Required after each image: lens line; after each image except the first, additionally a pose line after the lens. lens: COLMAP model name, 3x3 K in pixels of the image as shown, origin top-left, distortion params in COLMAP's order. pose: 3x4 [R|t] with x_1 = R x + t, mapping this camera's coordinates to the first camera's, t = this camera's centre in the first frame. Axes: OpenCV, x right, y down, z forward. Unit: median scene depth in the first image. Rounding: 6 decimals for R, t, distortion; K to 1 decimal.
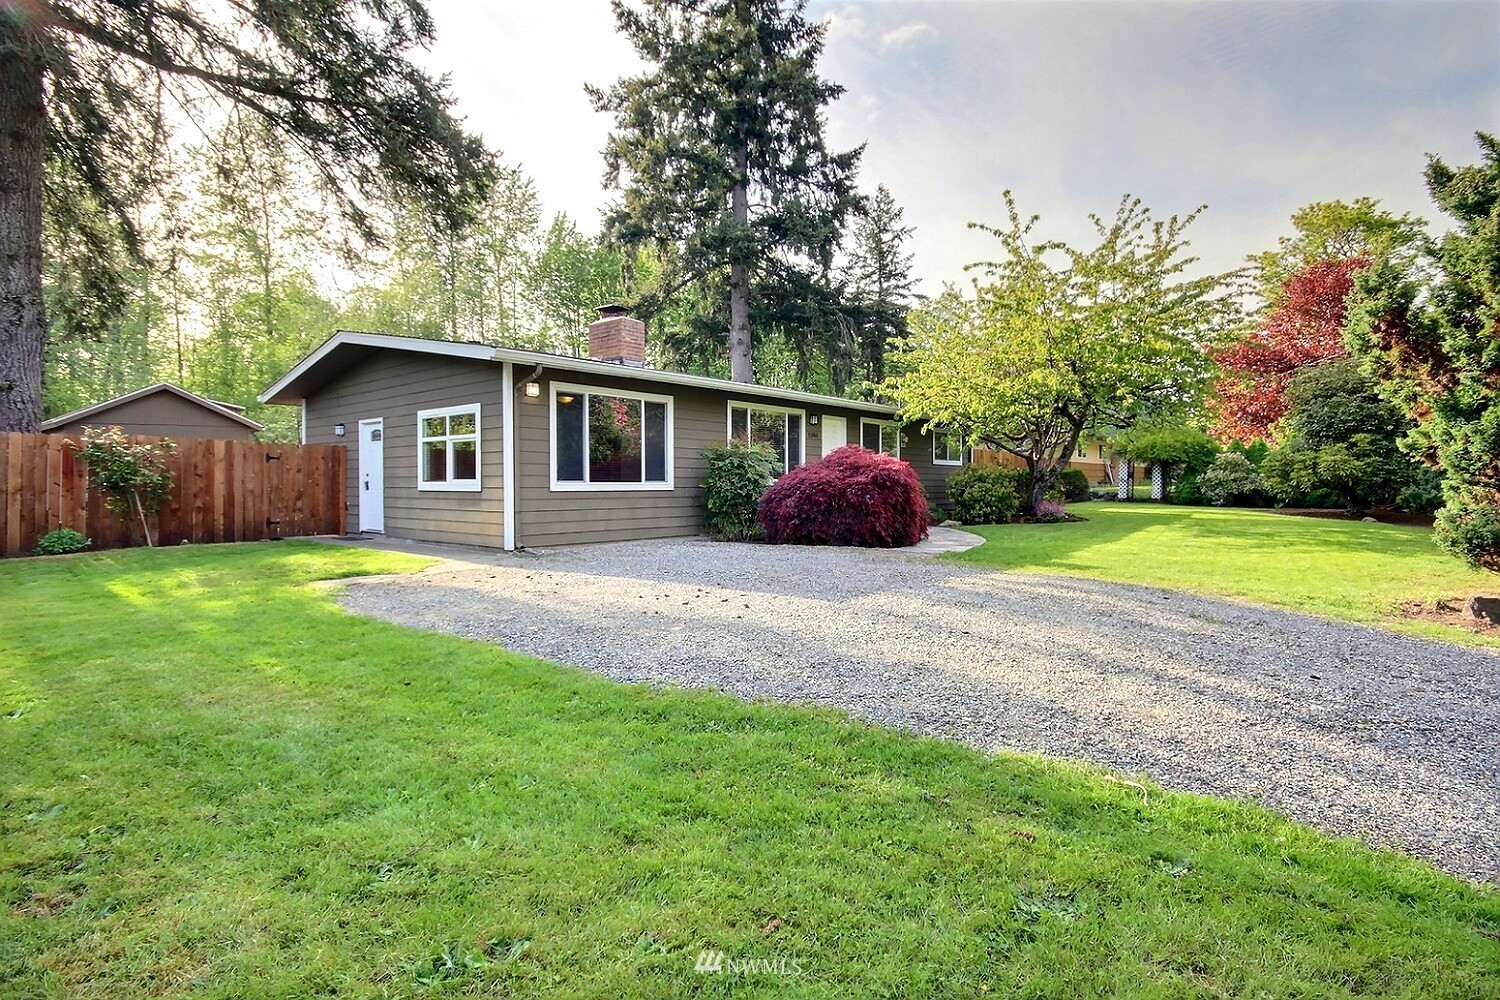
lens RADIAL K [[706.8, 0, 750.2], [0, 706.8, 494.8], [0, 0, 1]] dist [-0.000218, -0.006431]
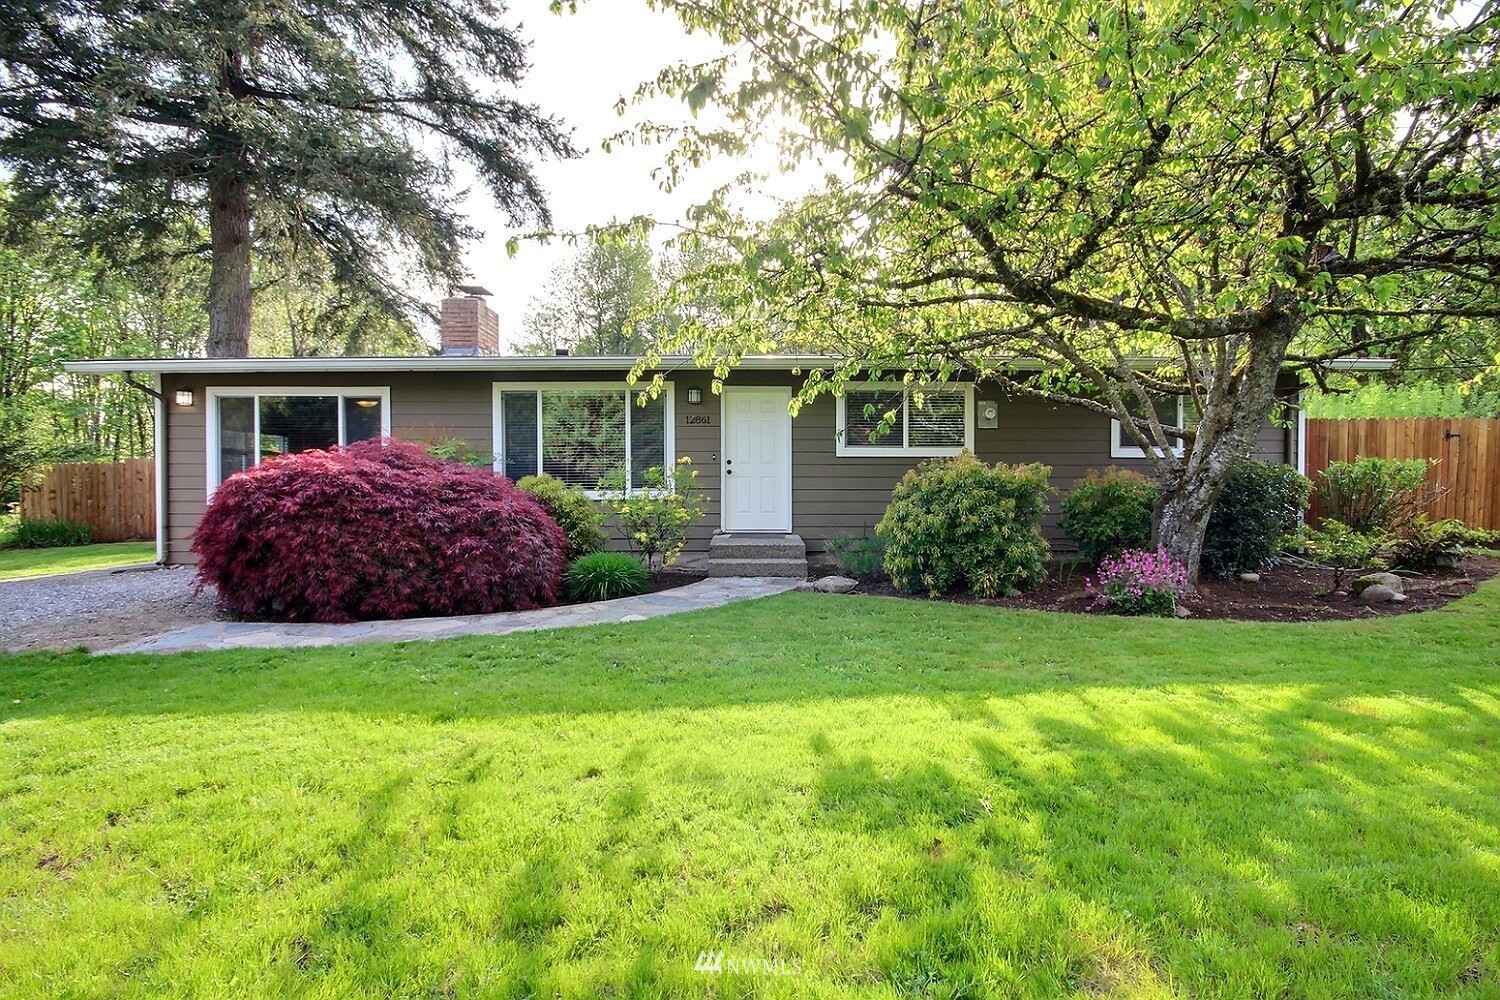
lens RADIAL K [[706.8, 0, 750.0], [0, 706.8, 499.1], [0, 0, 1]] dist [-0.000218, -0.006431]
pose [[0.677883, 0.006311, -0.735143, 0.814394], [-0.009329, 0.999956, -0.000017, -0.023939], [0.735111, 0.006870, 0.677912, 0.868586]]
